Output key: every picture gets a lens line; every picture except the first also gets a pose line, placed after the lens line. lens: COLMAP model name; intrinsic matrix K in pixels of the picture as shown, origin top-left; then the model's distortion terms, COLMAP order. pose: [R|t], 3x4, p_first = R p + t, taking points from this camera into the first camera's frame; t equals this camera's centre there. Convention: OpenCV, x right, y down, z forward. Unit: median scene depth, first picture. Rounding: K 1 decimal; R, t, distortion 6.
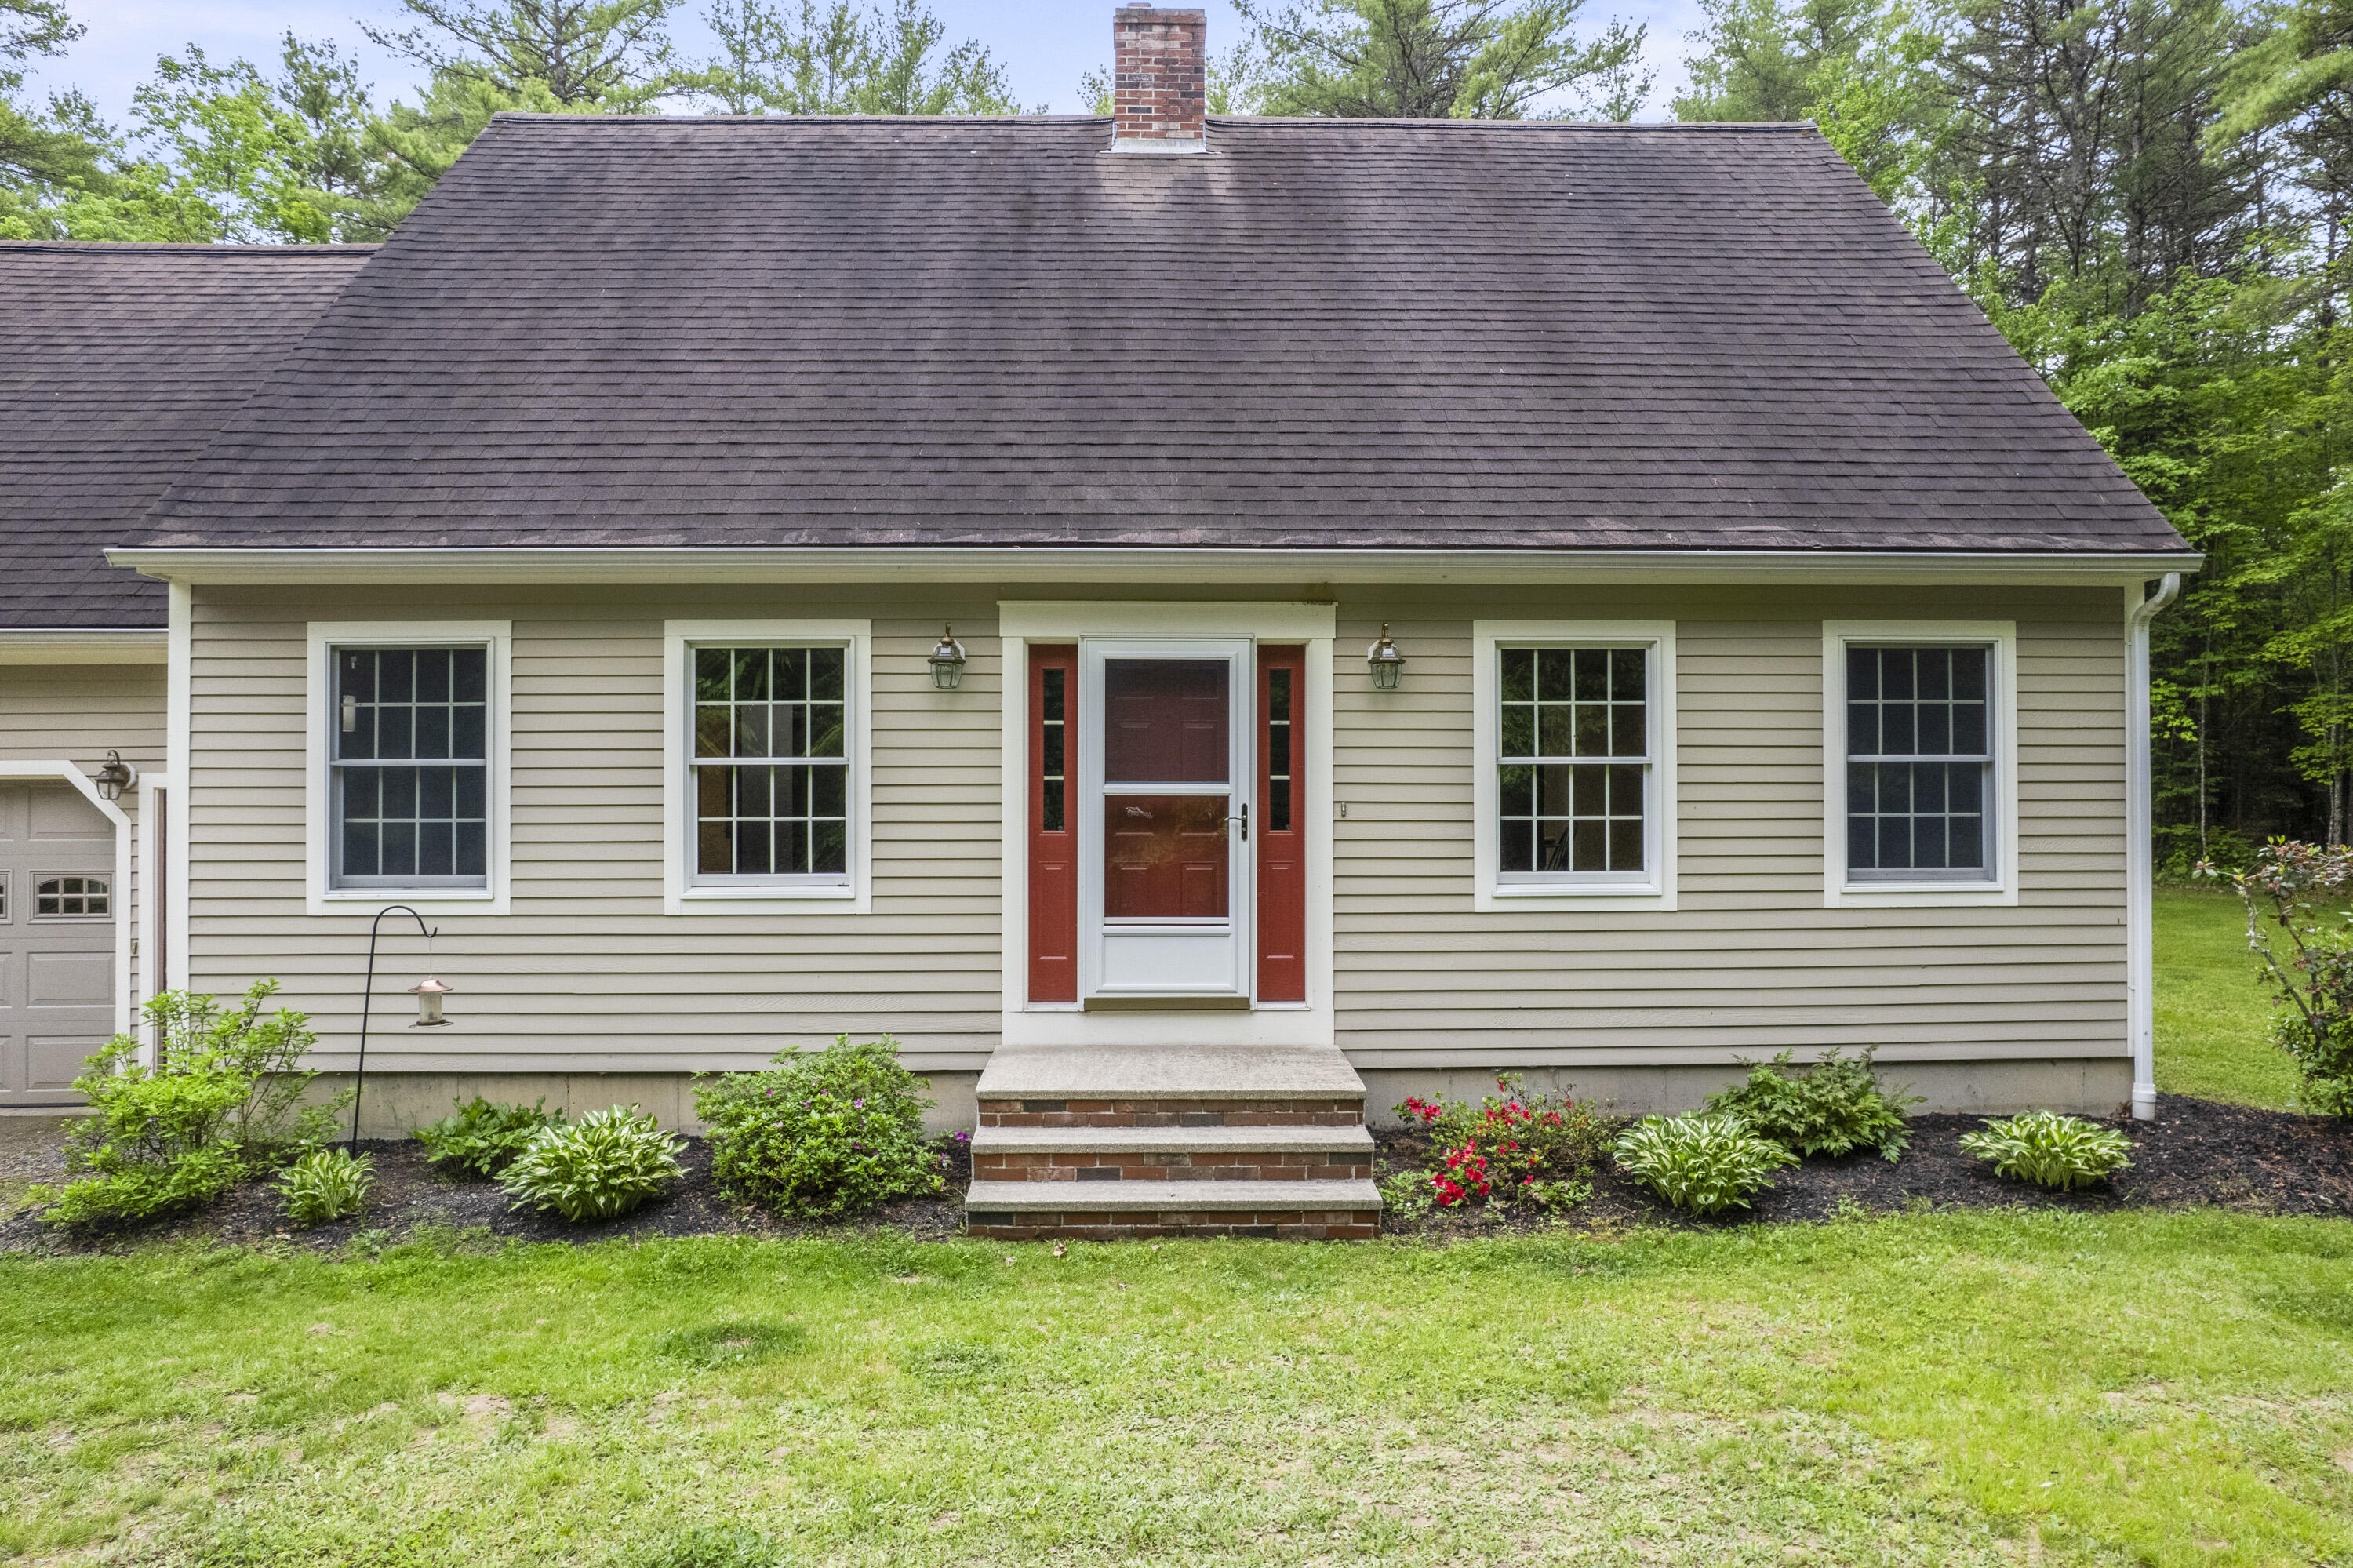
lens RADIAL K [[1519.9, 0, 1156.6], [0, 1519.9, 790.0], [0, 0, 1]] dist [-0.040735, 0.024628]
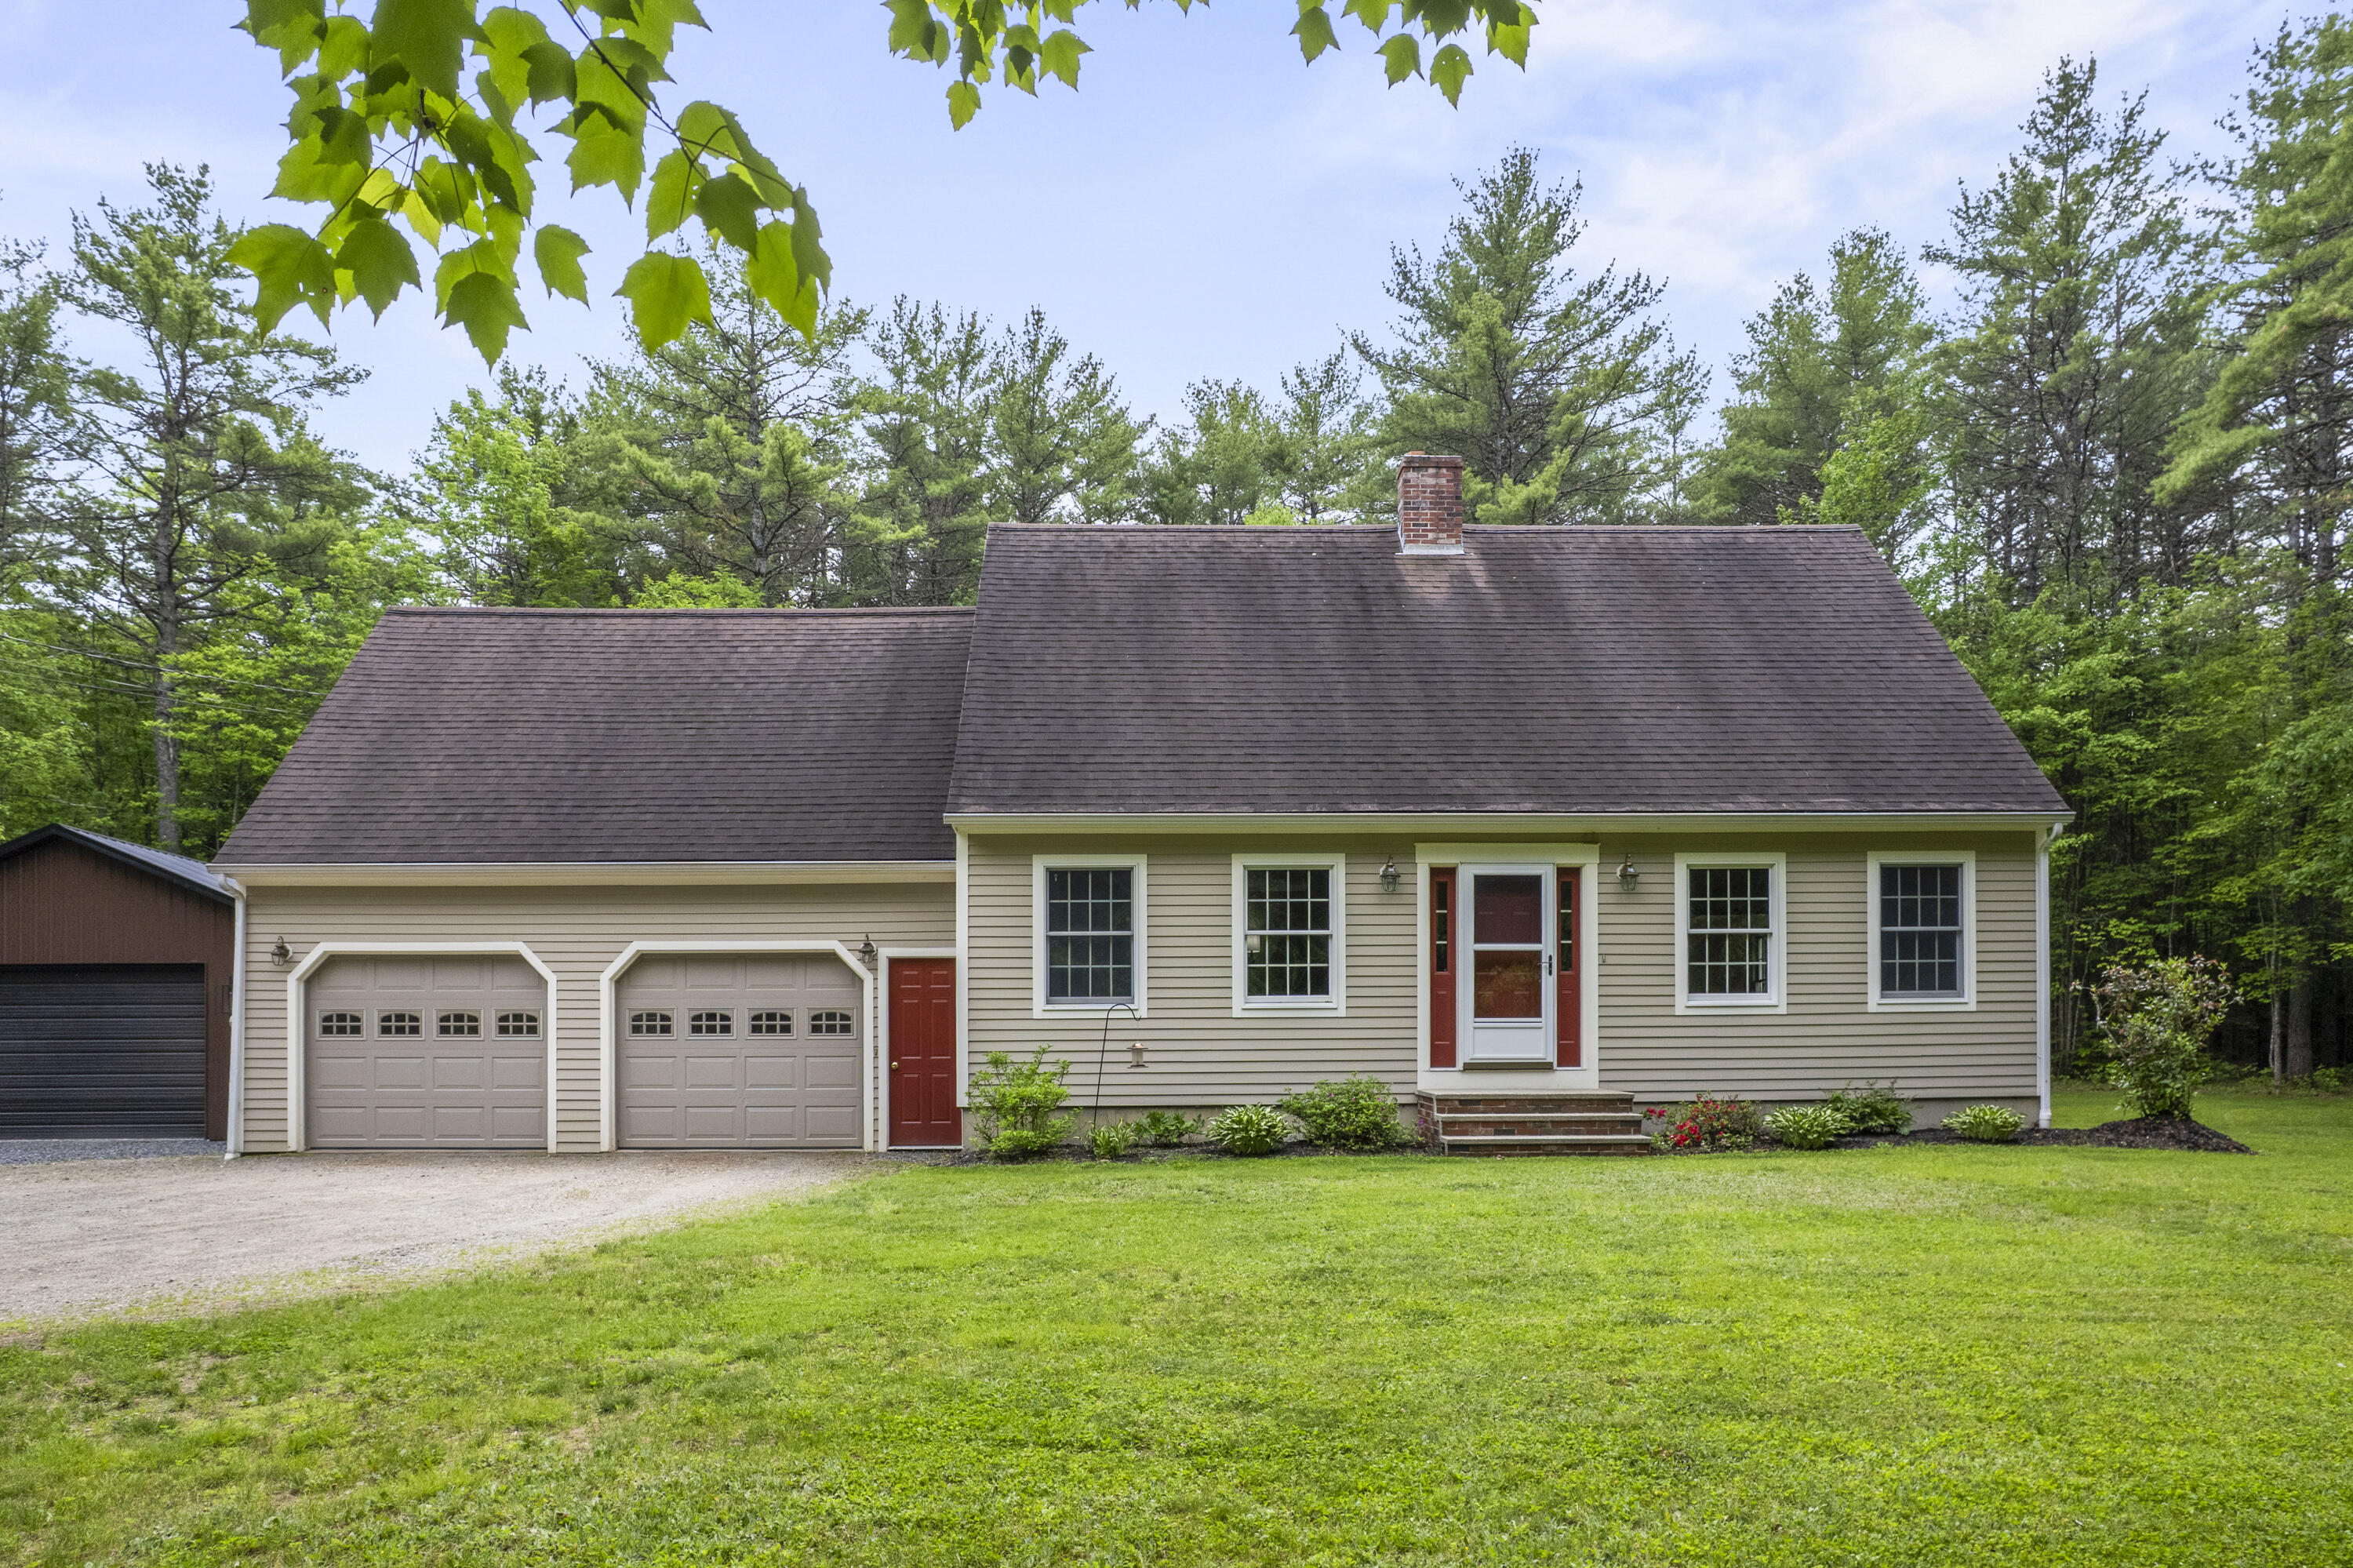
lens RADIAL K [[1580.3, 0, 1149.7], [0, 1580.3, 1108.4], [0, 0, 1]] dist [-0.020470, -0.000514]
pose [[0.999982, -0.005221, 0.003115, -0.425397], [0.005134, 0.999610, 0.027436, 0.137852], [-0.003257, -0.027420, 0.999619, -0.886217]]
